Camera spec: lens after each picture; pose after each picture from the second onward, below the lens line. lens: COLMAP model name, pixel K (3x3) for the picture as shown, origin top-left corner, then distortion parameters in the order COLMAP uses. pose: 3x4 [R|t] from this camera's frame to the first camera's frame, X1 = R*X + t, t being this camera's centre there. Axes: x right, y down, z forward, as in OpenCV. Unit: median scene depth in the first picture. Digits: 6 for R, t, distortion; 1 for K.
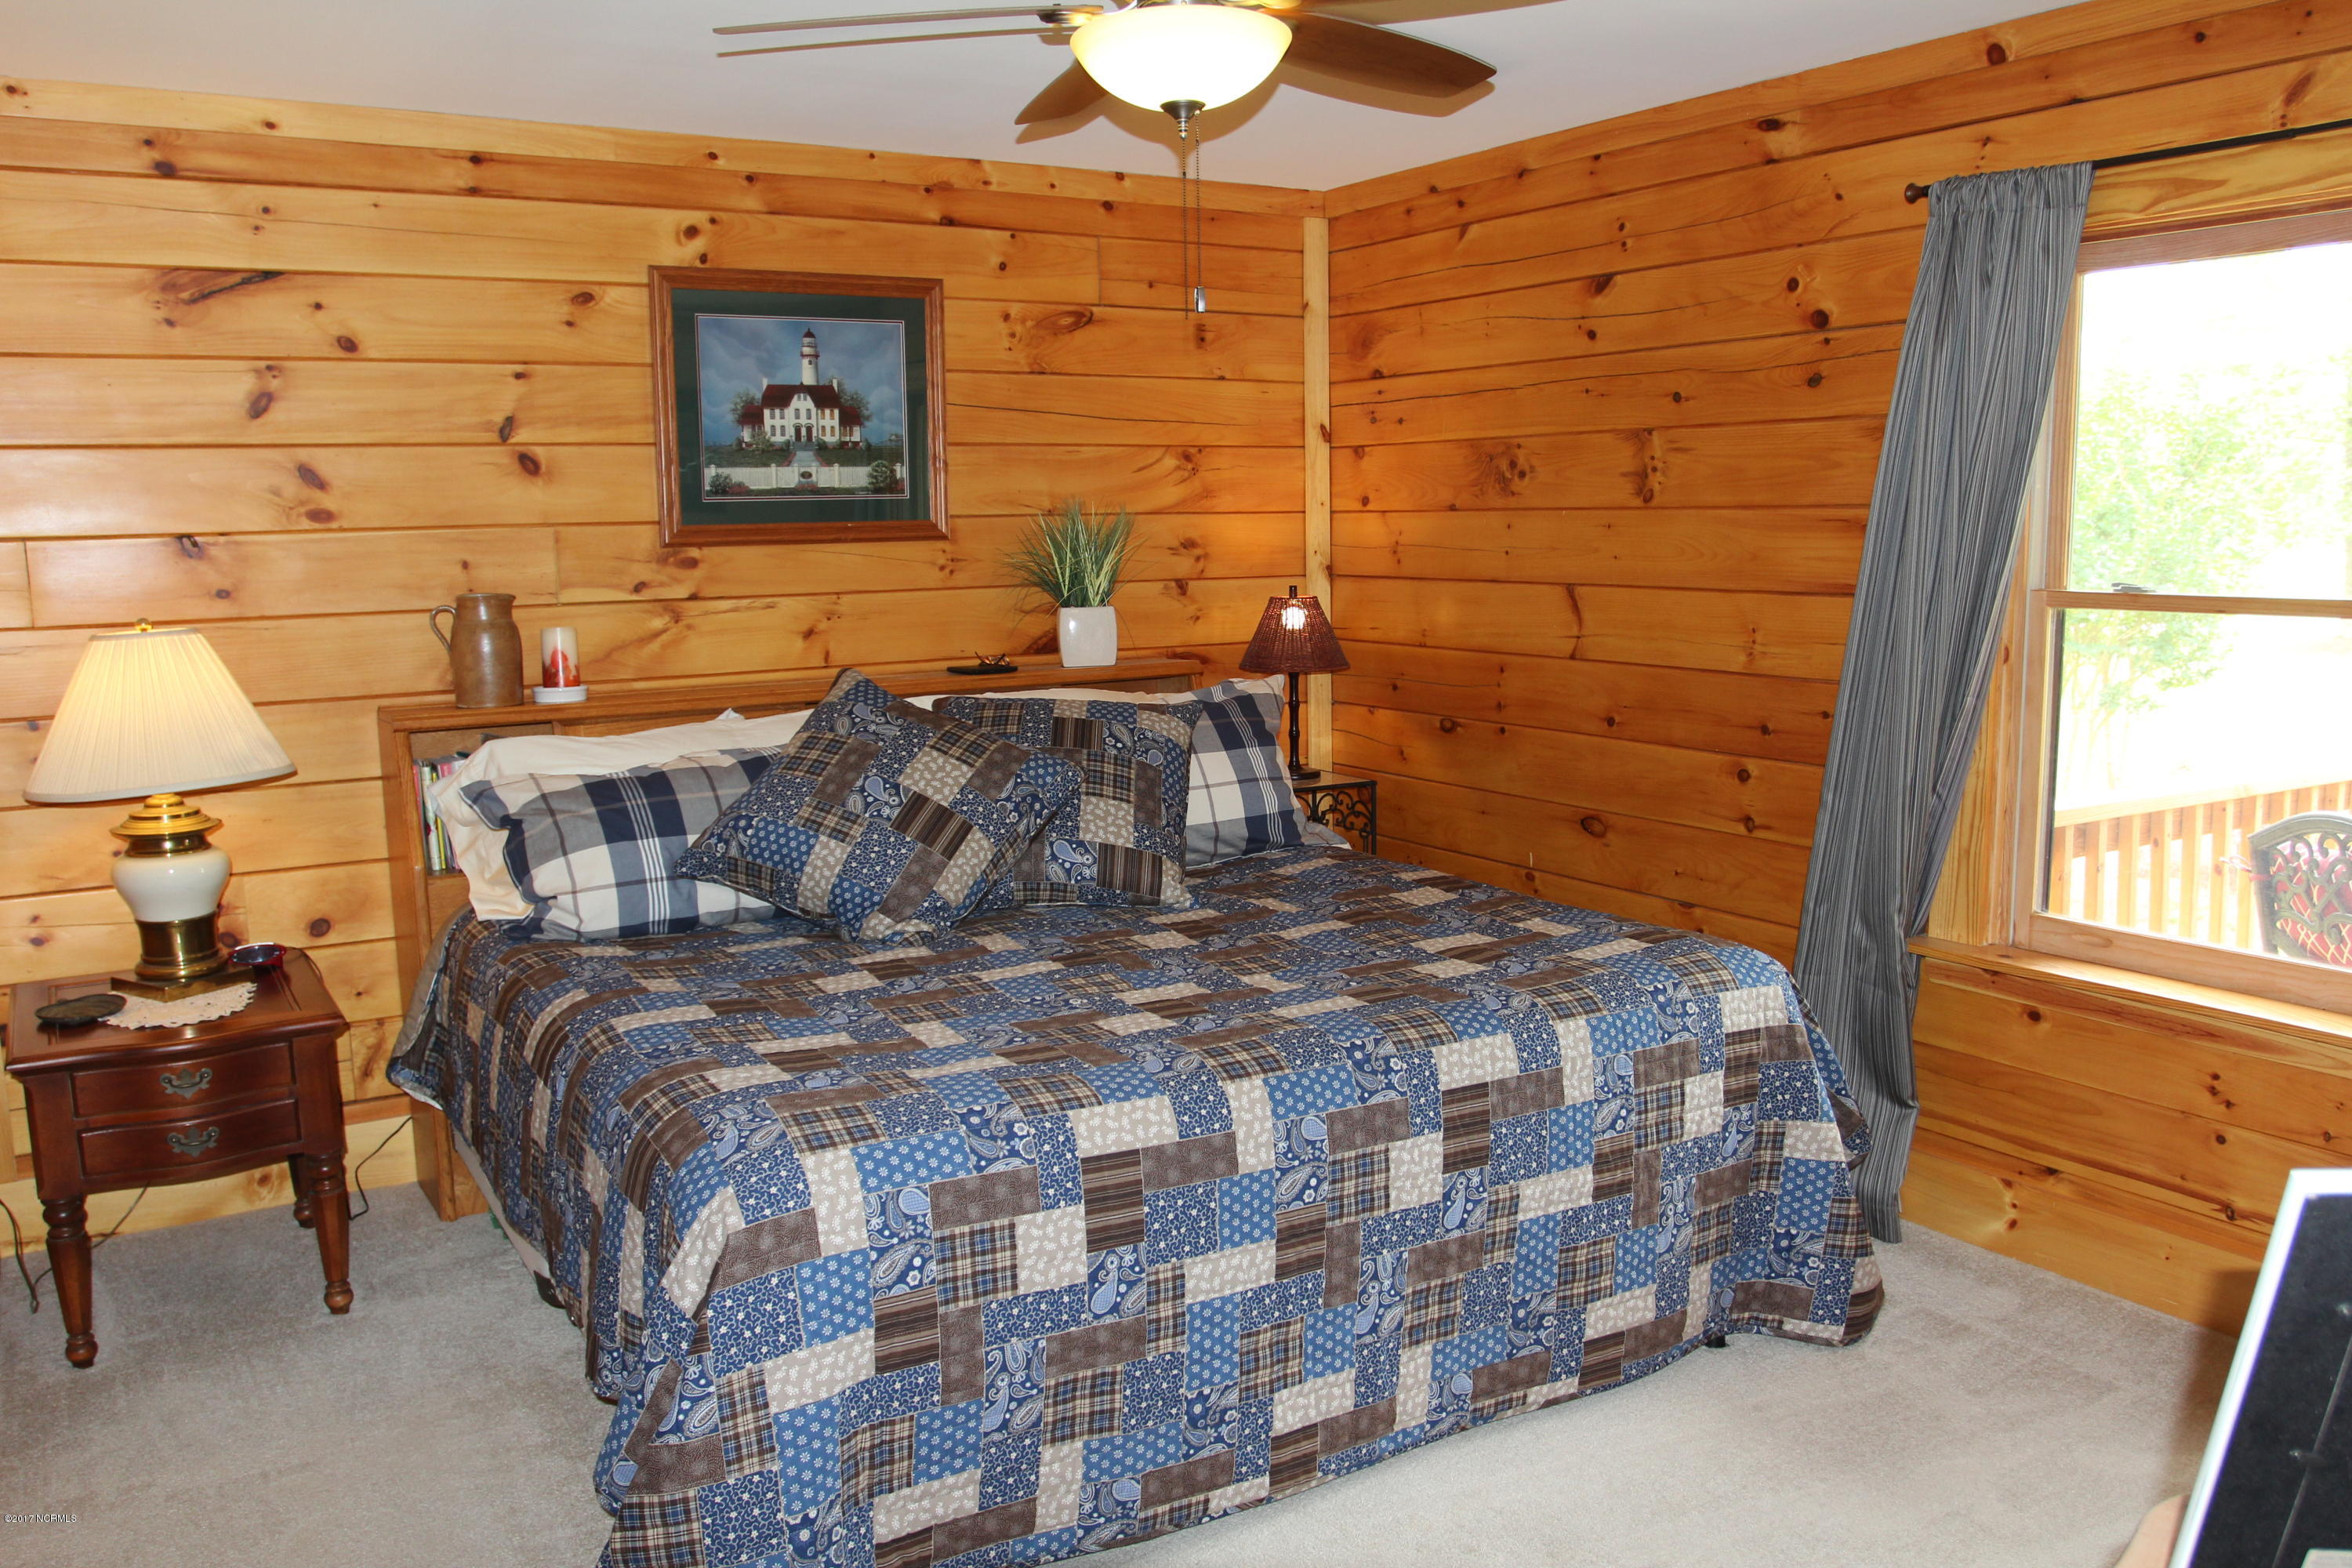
lens RADIAL K [[1857.0, 0, 1176.9], [0, 1857.0, 790.6], [0, 0, 1]] dist [-0.088022, 0.055441]
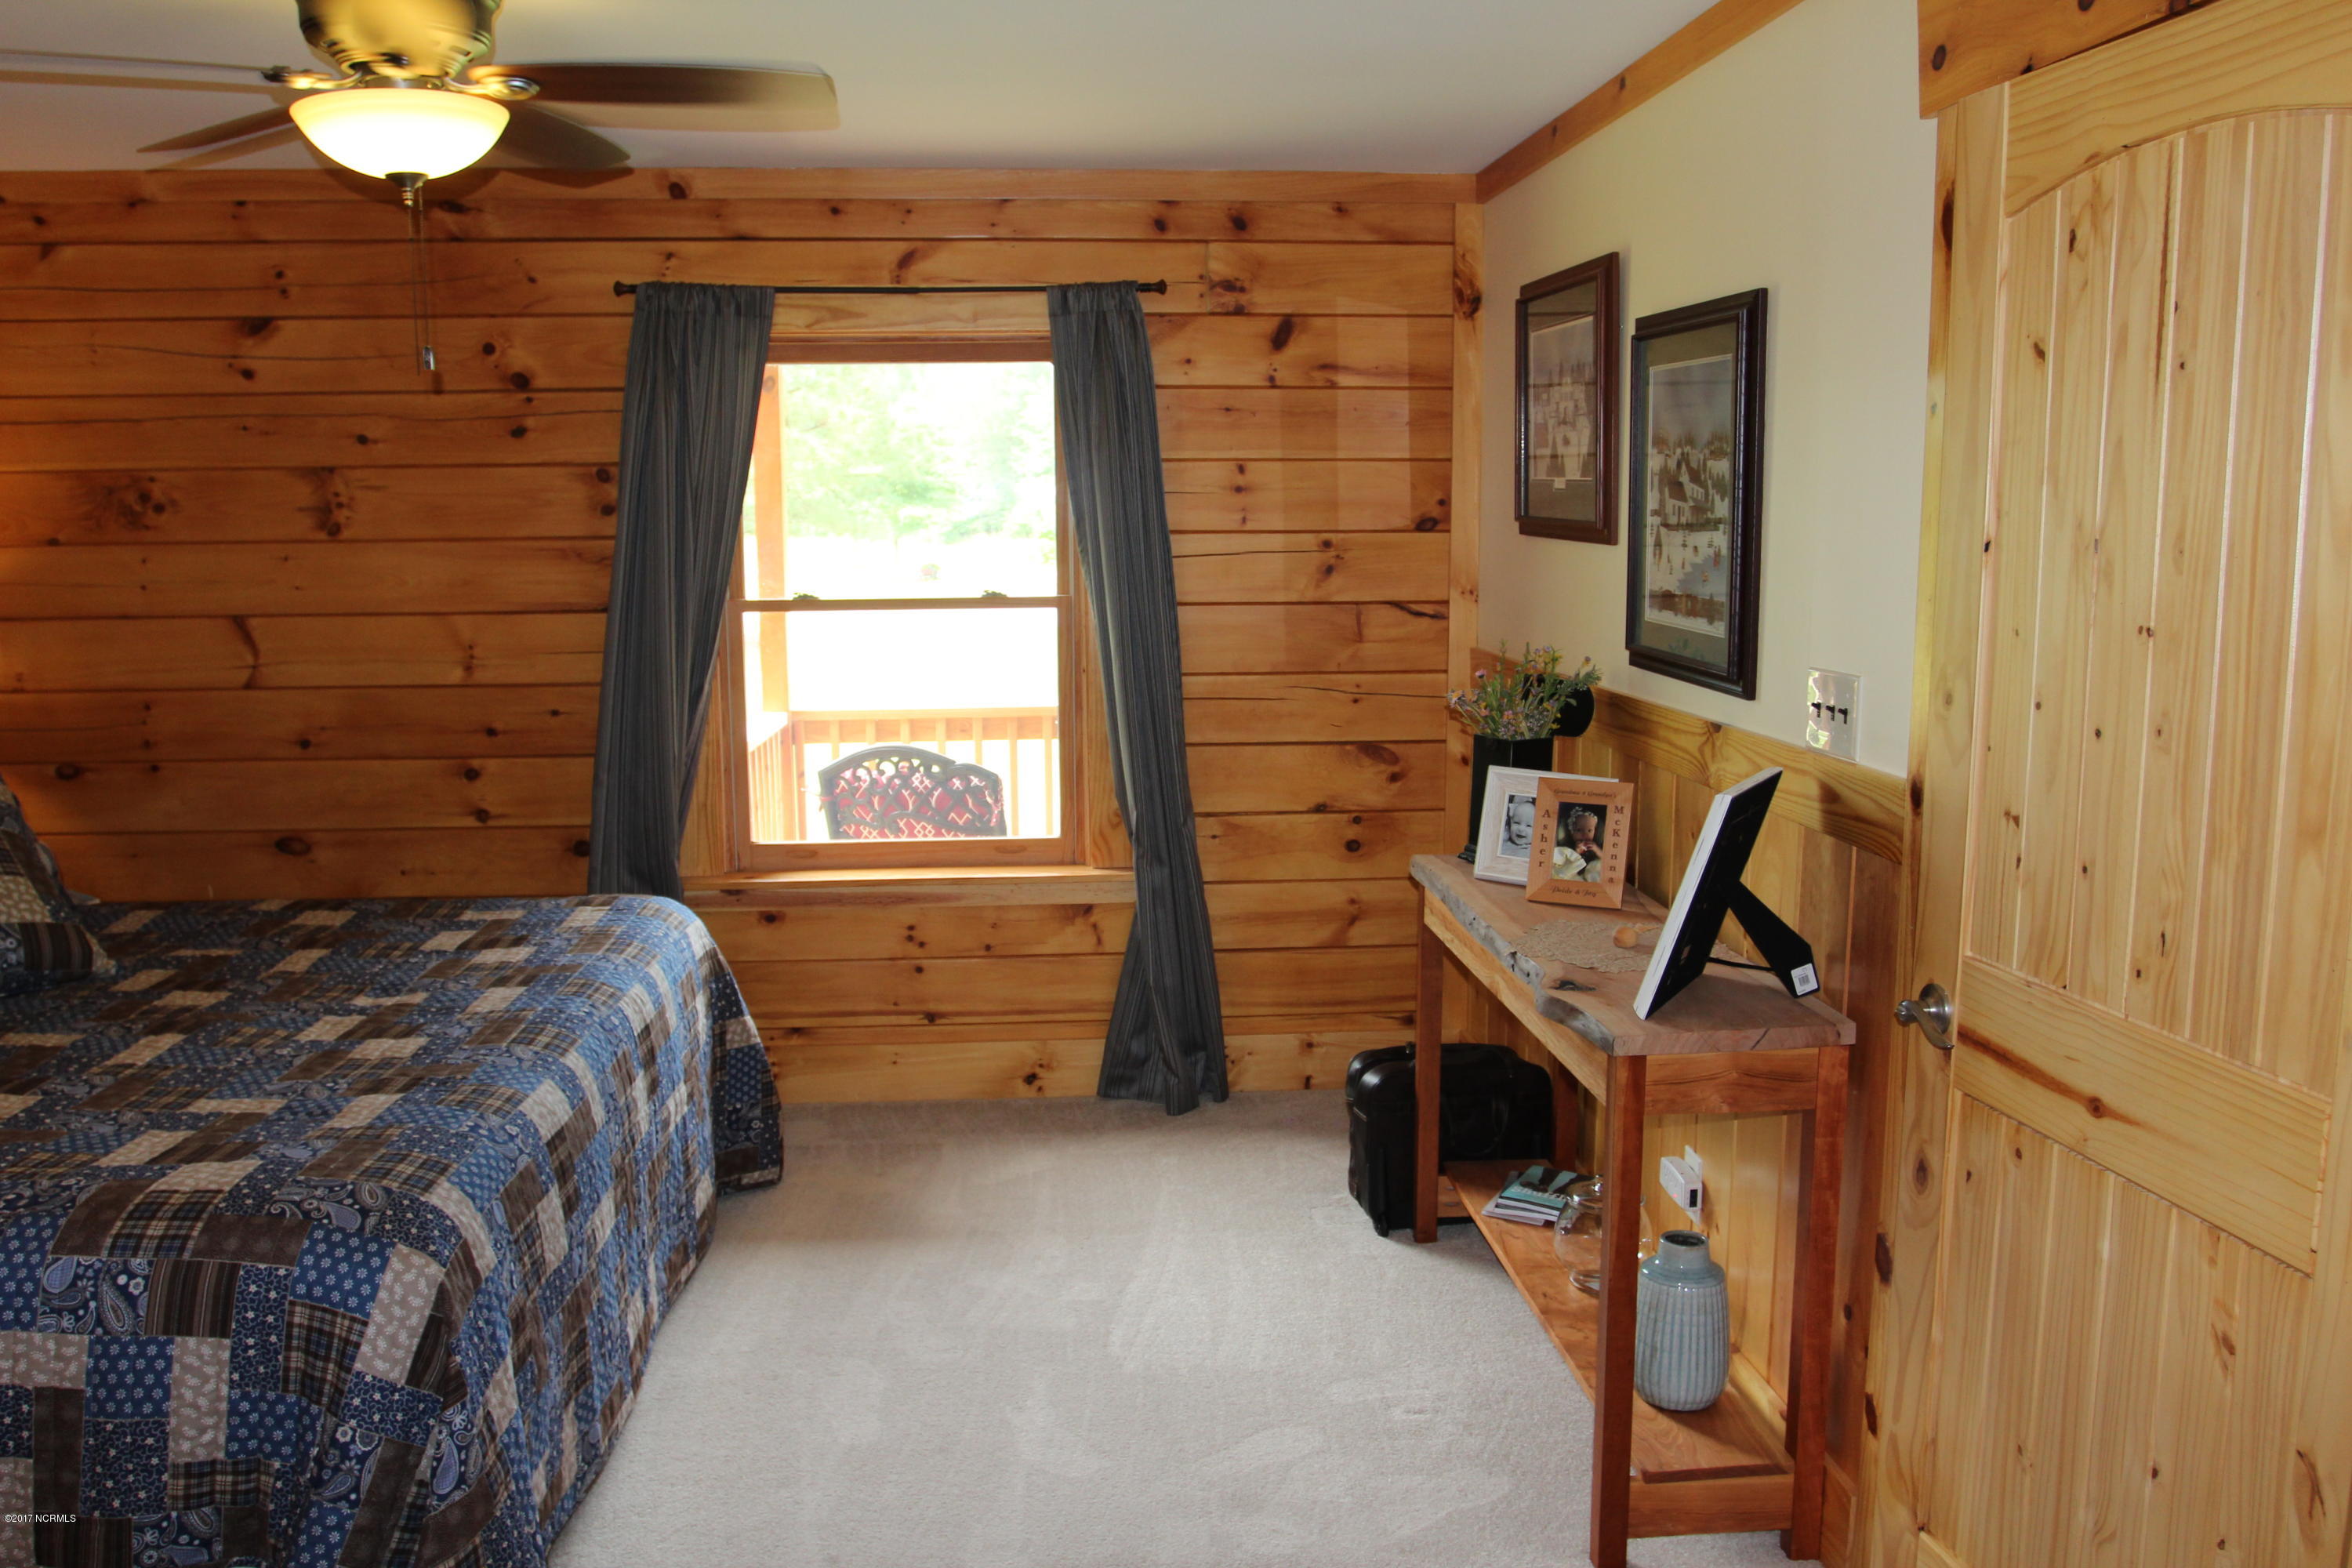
lens RADIAL K [[1857.0, 0, 1171.8], [0, 1857.0, 782.3], [0, 0, 1]] dist [-0.088022, 0.055441]
pose [[0.457461, -0.117854, 0.881385, -0.538197], [0.127798, 0.989602, 0.065994, -0.024963], [-0.879999, 0.082450, 0.467766, 0.096238]]
